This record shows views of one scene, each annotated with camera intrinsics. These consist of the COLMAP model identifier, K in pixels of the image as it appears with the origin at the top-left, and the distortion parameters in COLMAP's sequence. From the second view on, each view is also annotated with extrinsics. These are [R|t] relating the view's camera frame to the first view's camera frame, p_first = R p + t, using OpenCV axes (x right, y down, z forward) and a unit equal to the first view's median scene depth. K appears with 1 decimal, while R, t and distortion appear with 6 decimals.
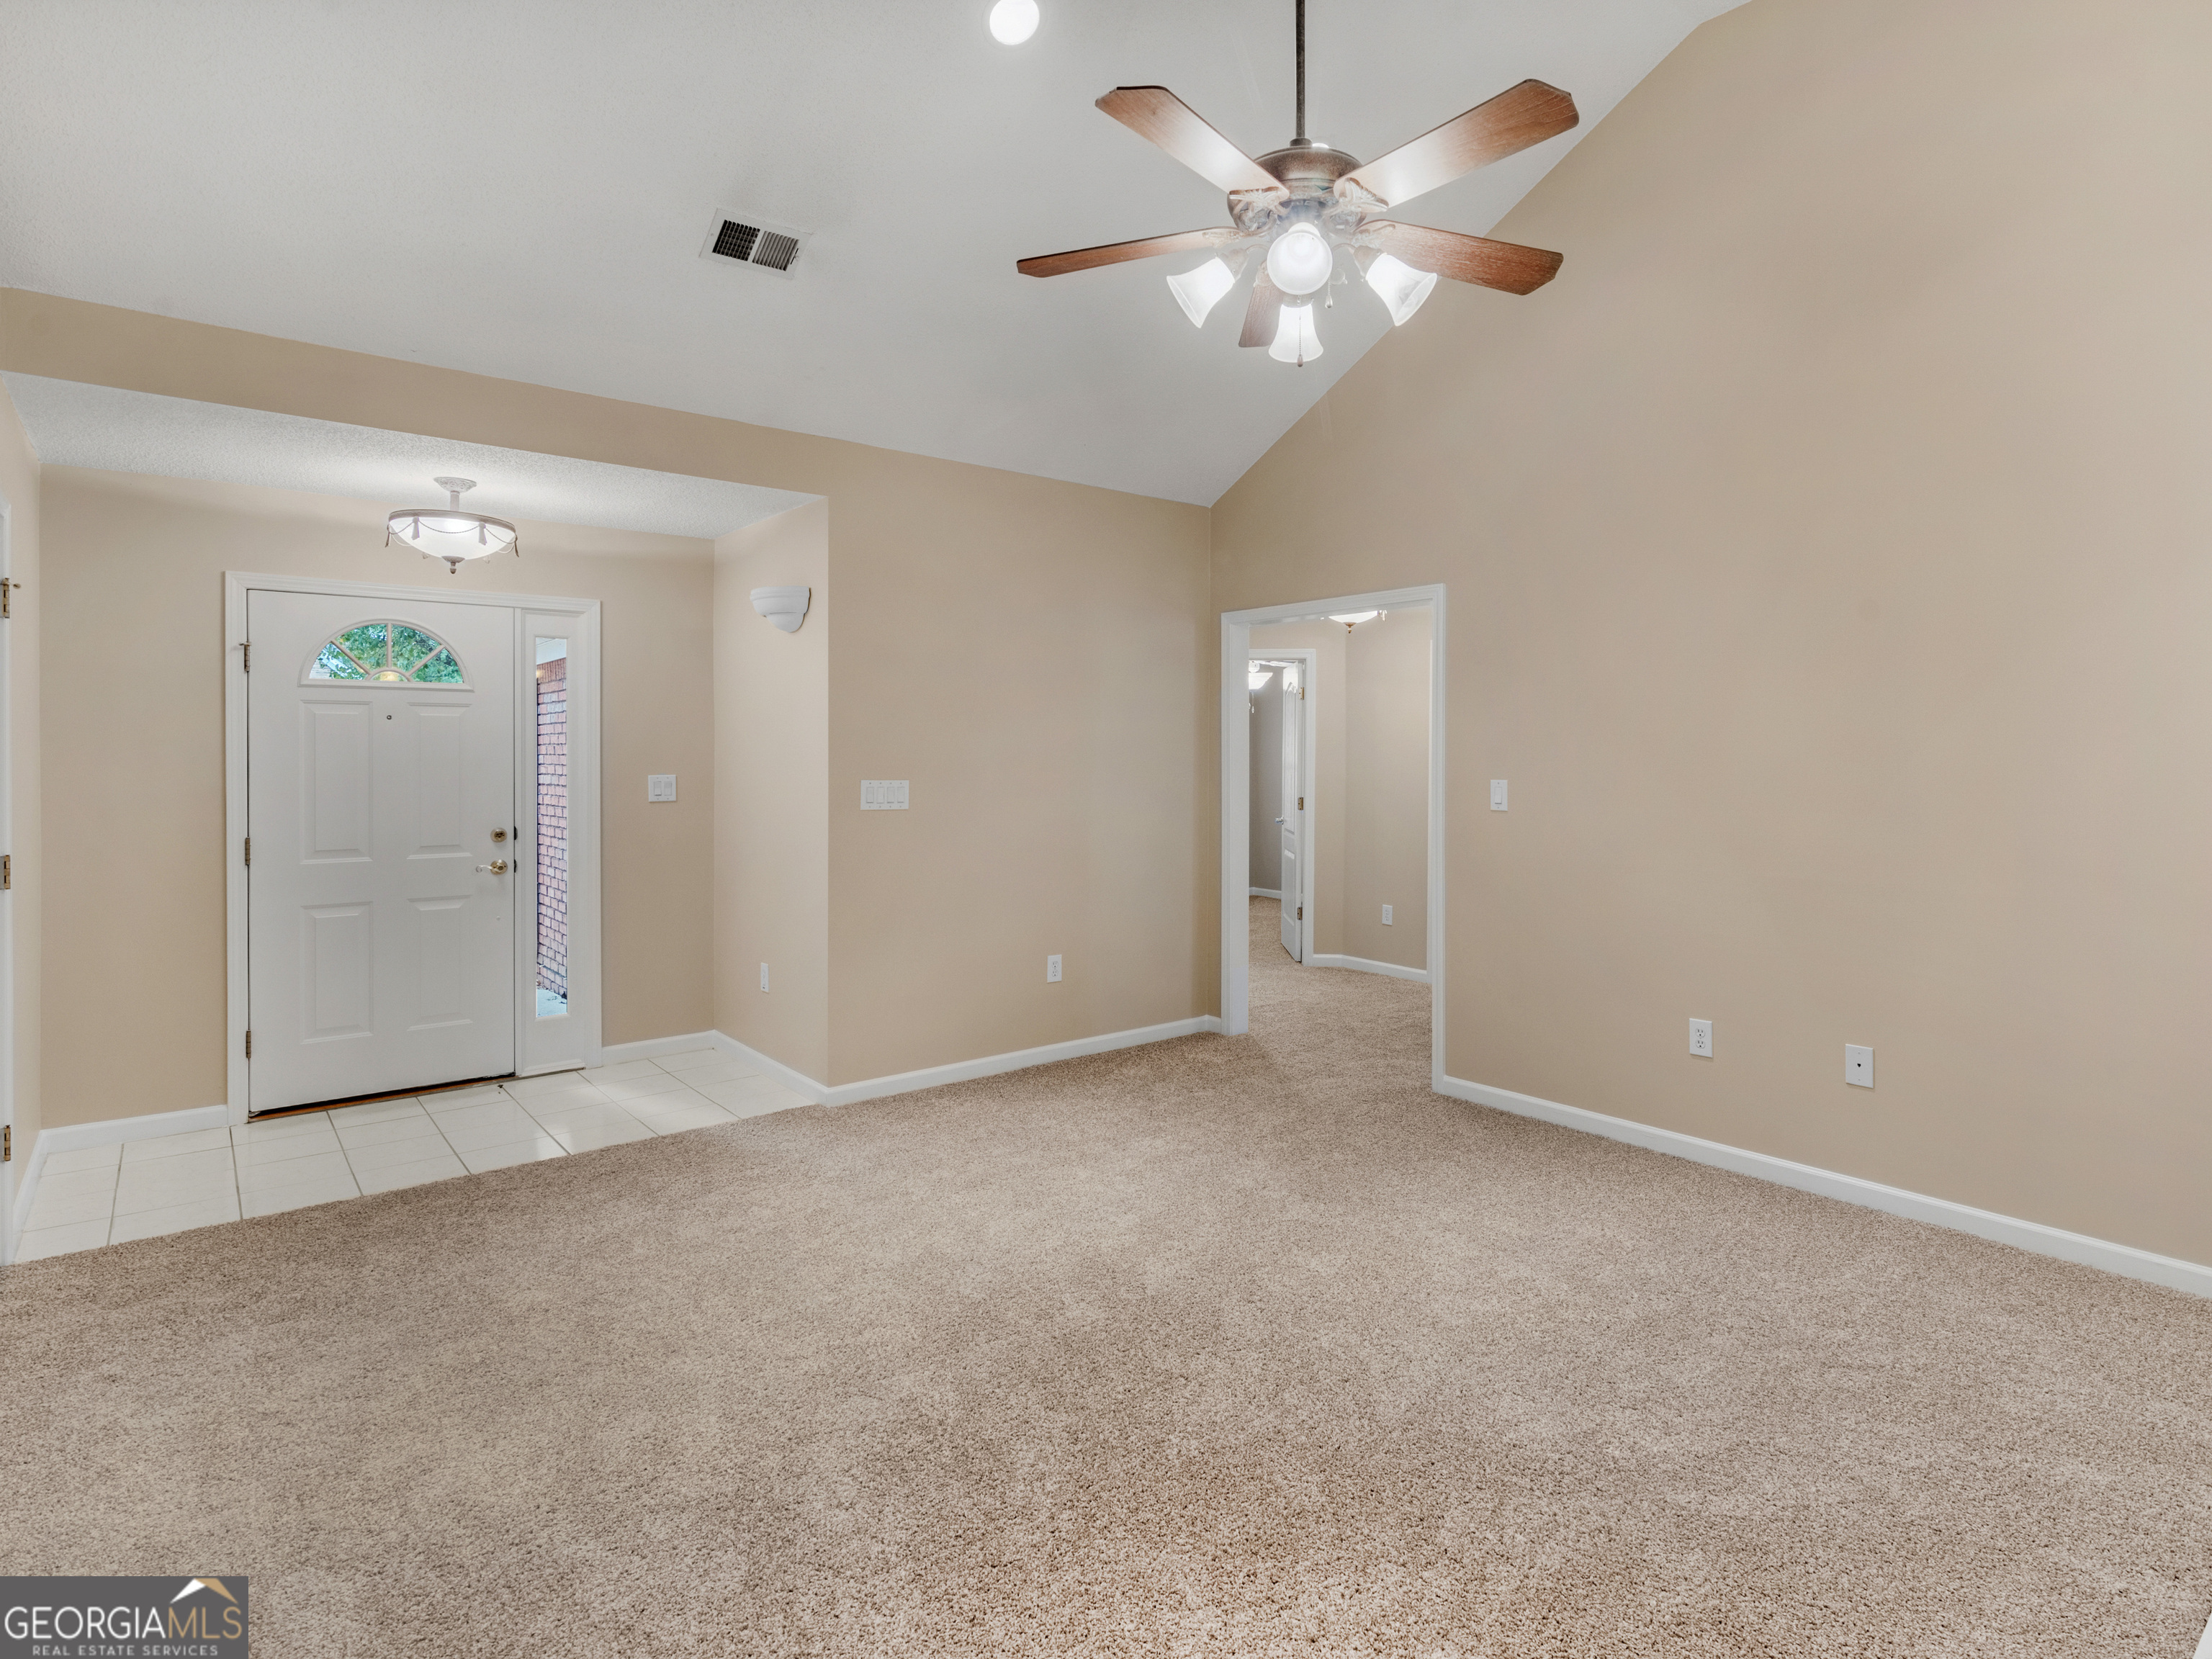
lens RADIAL K [[1139.8, 0, 1095.4], [0, 1139.8, 759.9], [0, 0, 1]] dist [0.000149, -0.000003]
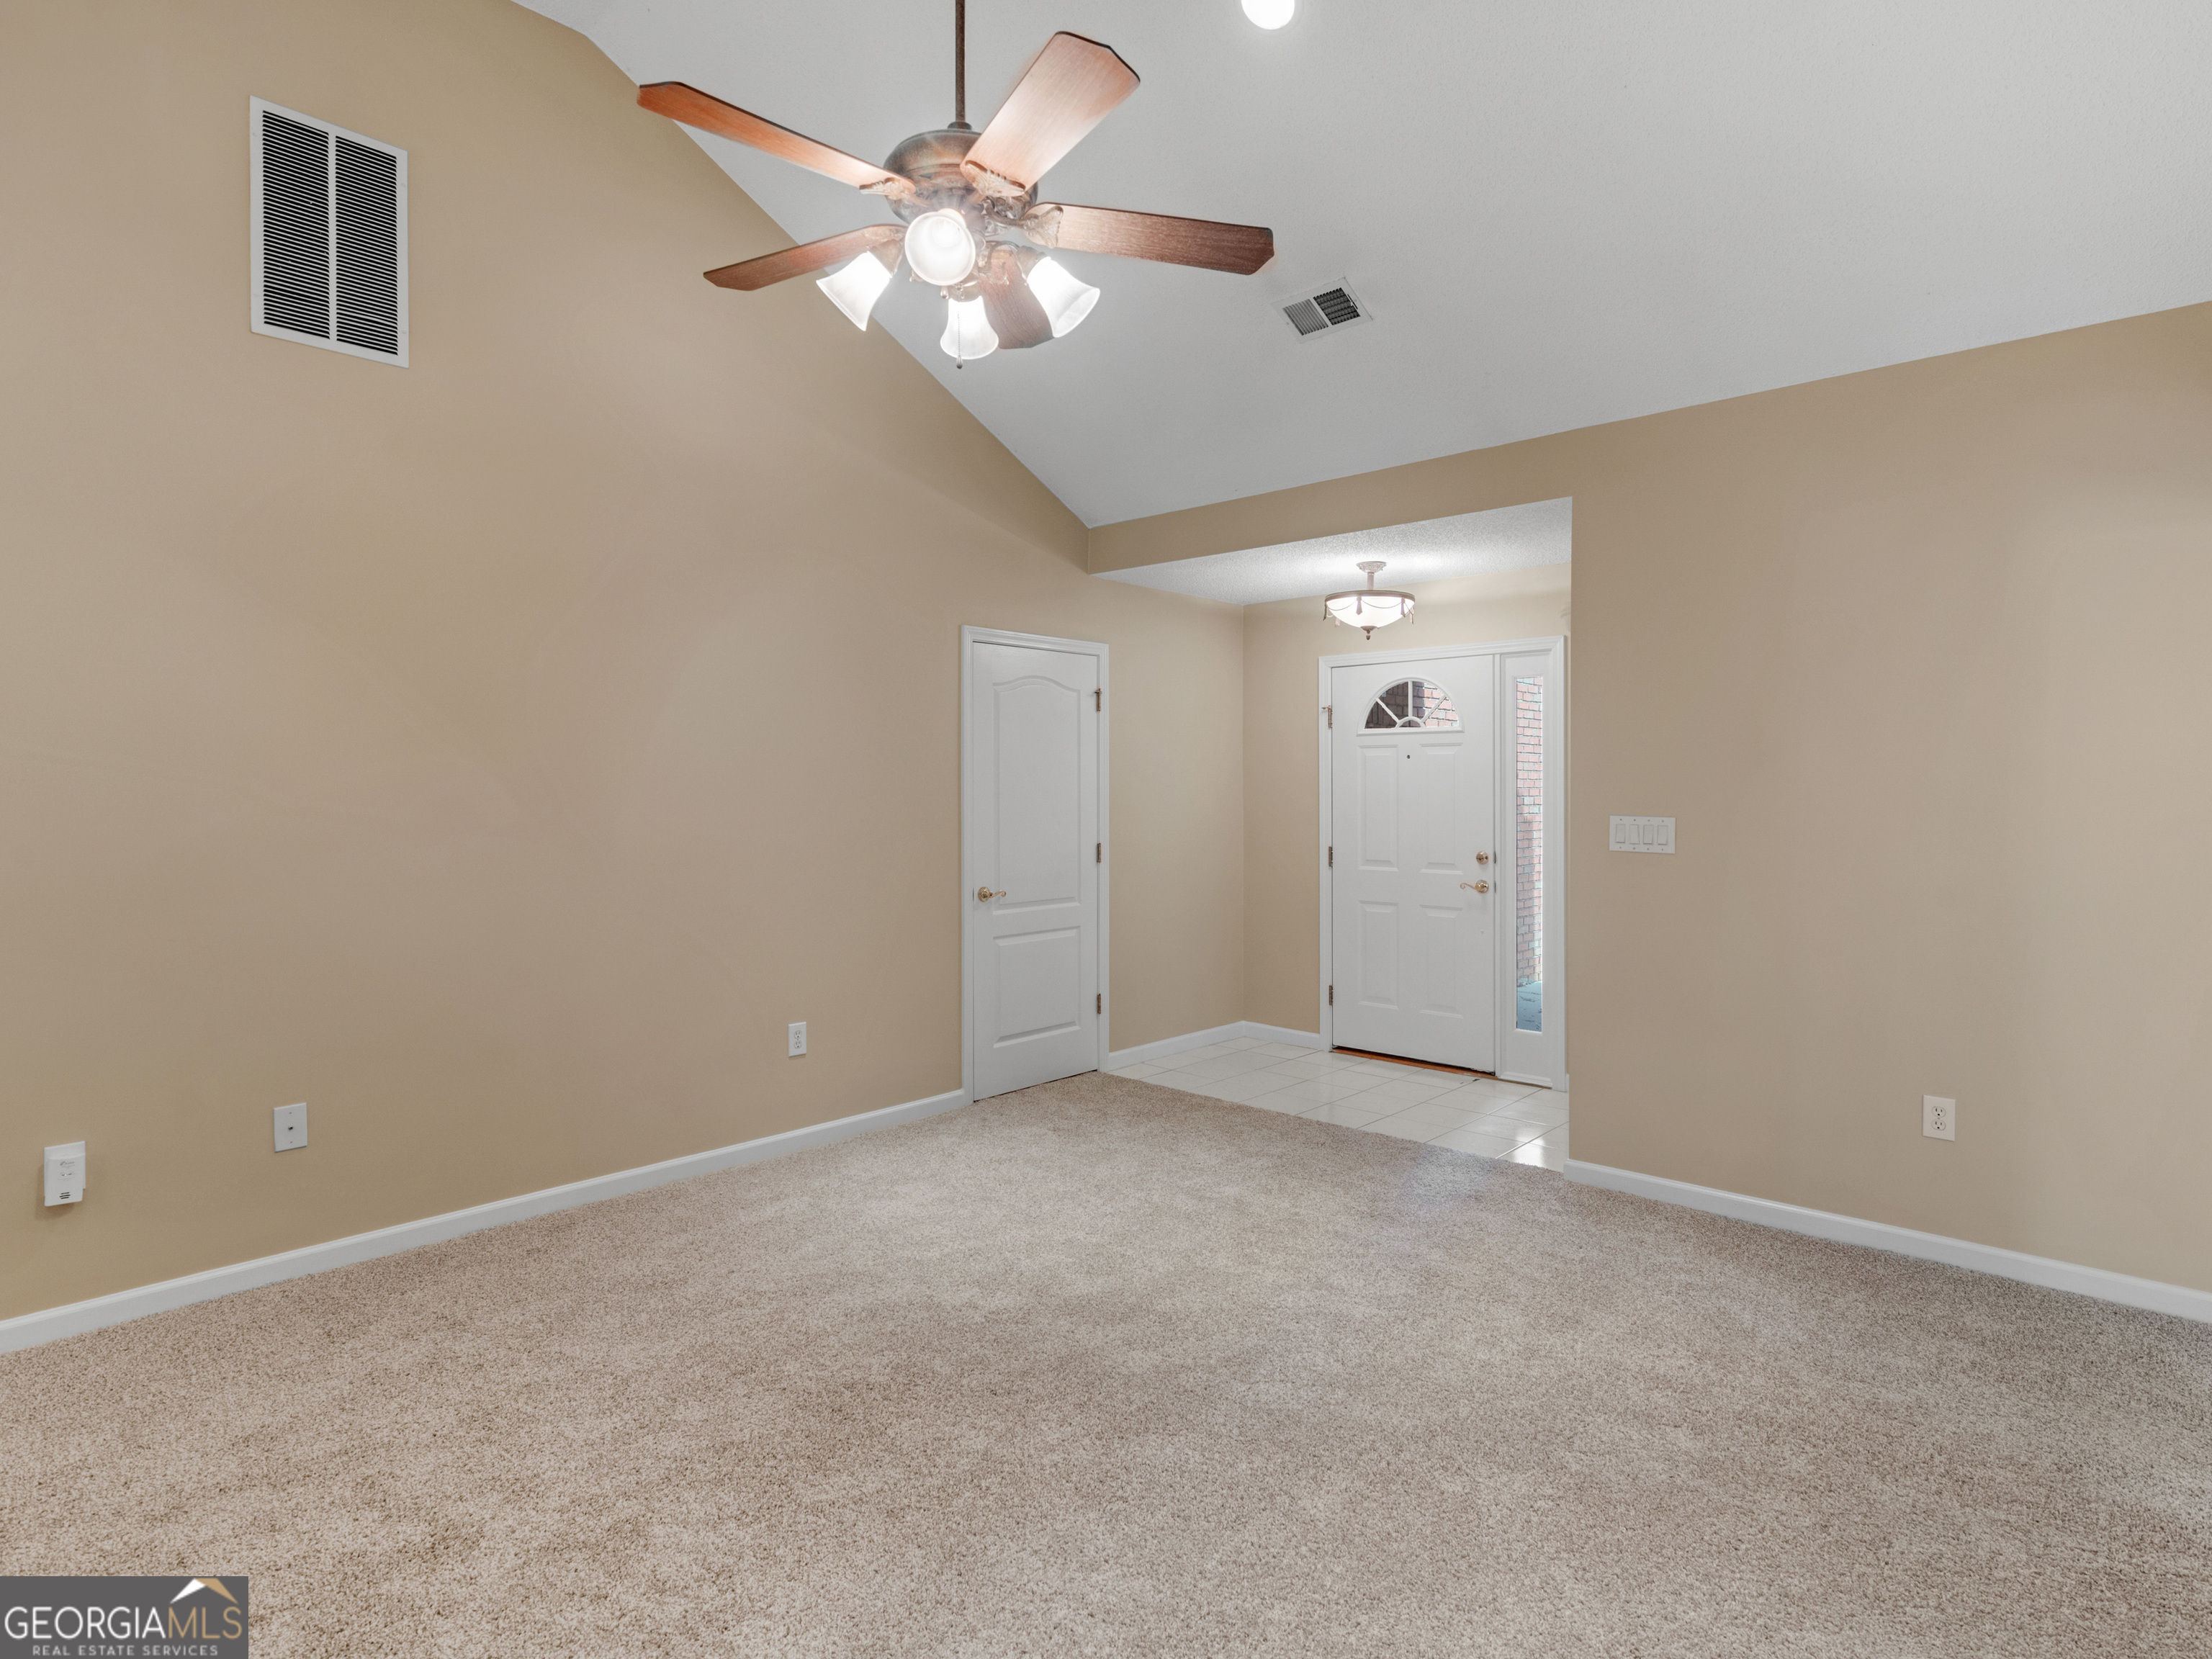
lens RADIAL K [[1162.9, 0, 1165.8], [0, 1162.9, 803.1], [0, 0, 1]] dist [0.004994, 0.000409]
pose [[0.200686, 0.010979, -0.979594, 0.607731], [-0.003180, 0.999939, 0.010556, 0.000211], [0.979650, 0.000997, 0.200709, 0.518296]]
